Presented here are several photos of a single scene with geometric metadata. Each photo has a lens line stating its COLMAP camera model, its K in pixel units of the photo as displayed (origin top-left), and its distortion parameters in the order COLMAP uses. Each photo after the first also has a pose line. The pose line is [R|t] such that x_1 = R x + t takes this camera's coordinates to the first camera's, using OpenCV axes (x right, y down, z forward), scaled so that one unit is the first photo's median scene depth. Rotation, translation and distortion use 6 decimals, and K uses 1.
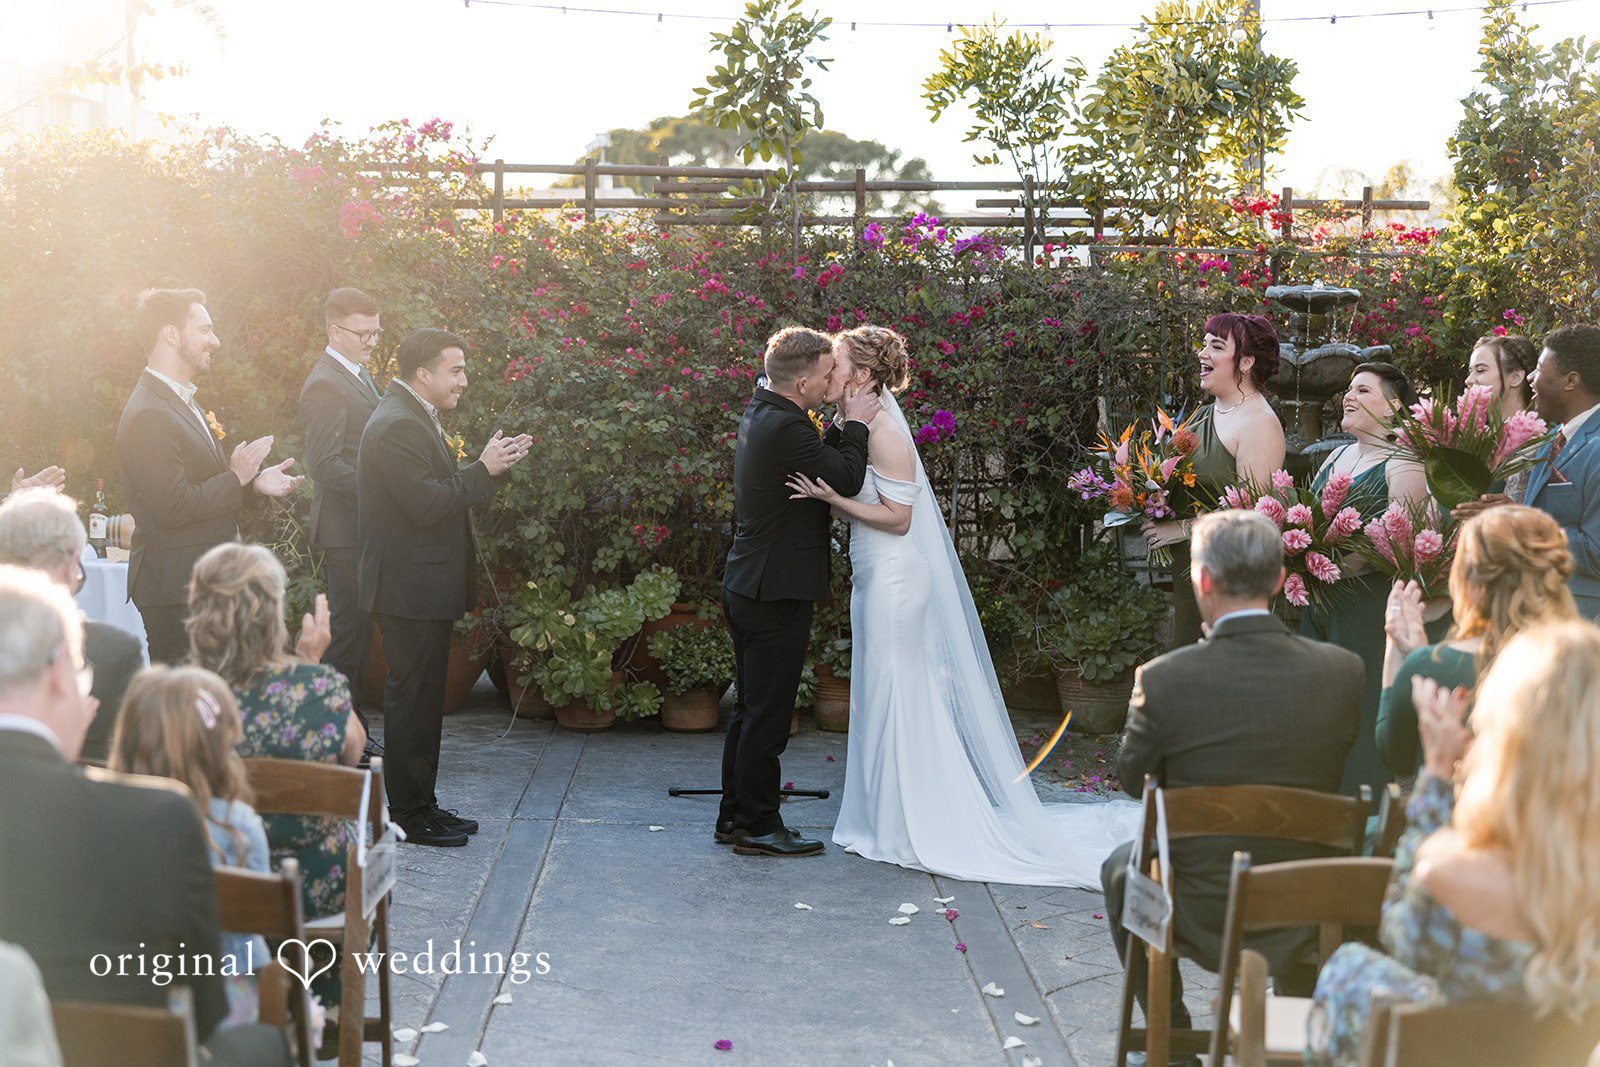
lens RADIAL K [[2070.0, 0, 809.2], [0, 2070.0, 496.6], [0, 0, 1]] dist [0.015404, 0.000000]
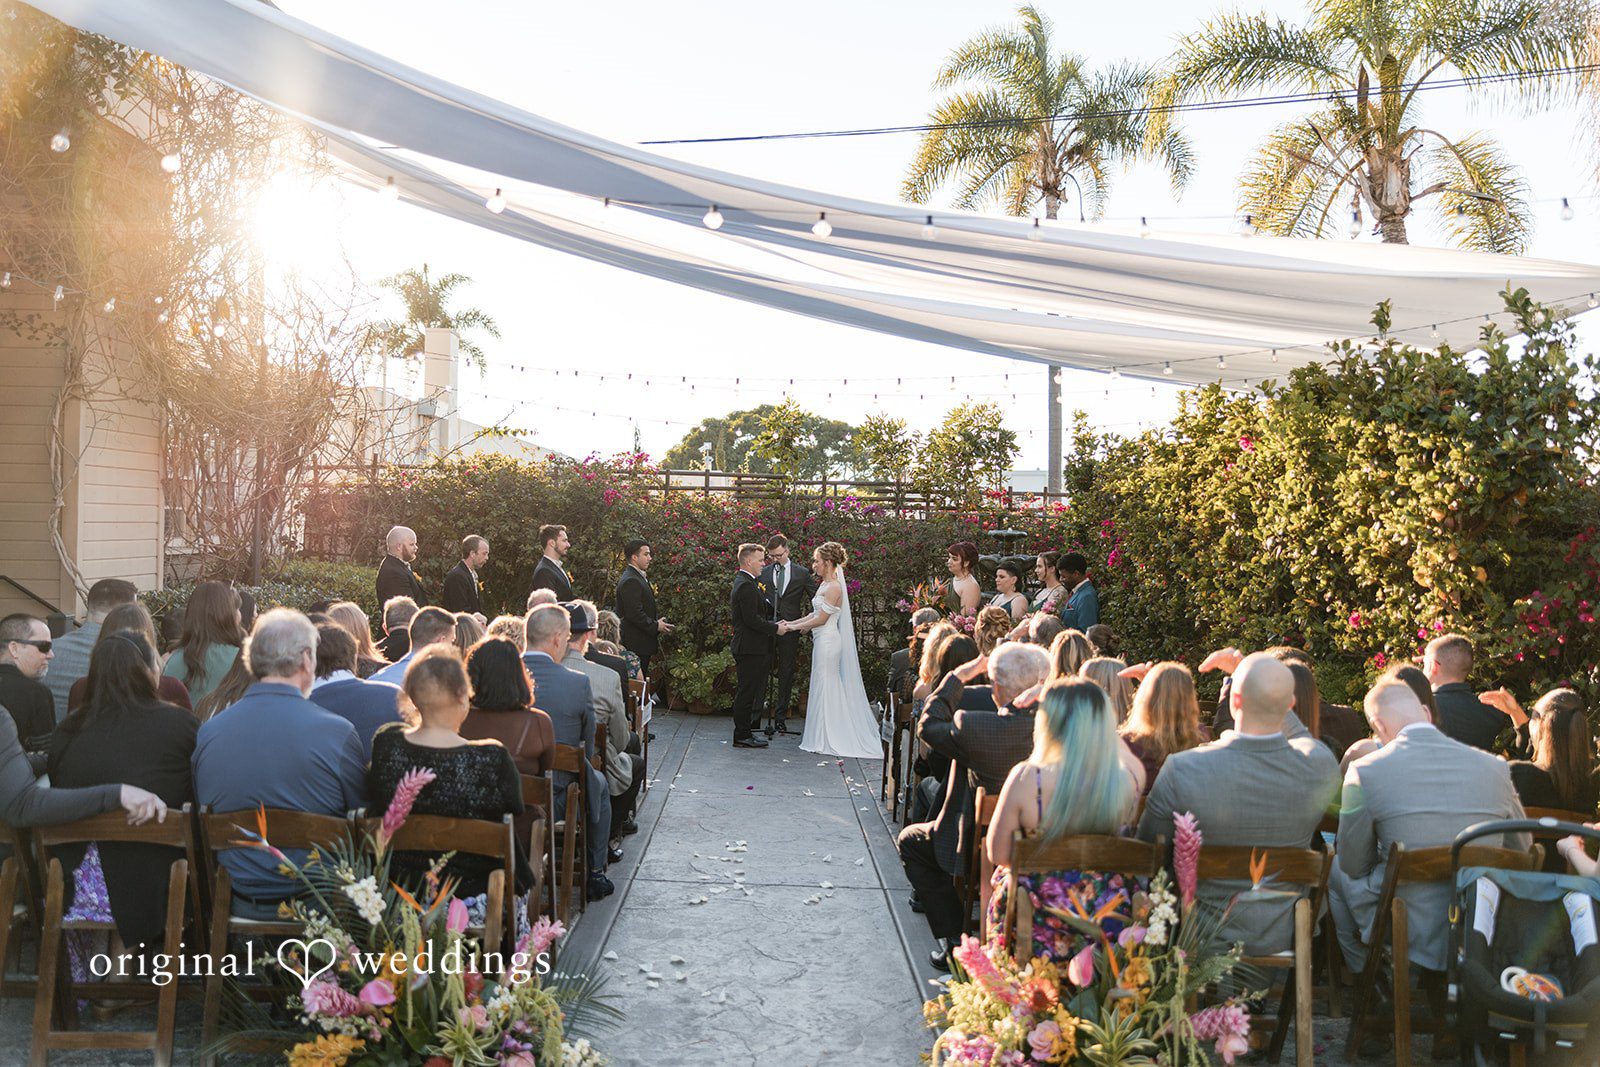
lens RADIAL K [[1557.3, 0, 795.2], [0, 1557.3, 528.6], [0, 0, 1]] dist [0.047759, 0.000000]
pose [[0.999447, 0.015934, -0.029184, 0.045639], [-0.018333, 0.996308, -0.083867, 0.048116], [0.027740, 0.084356, 0.996050, -0.747663]]
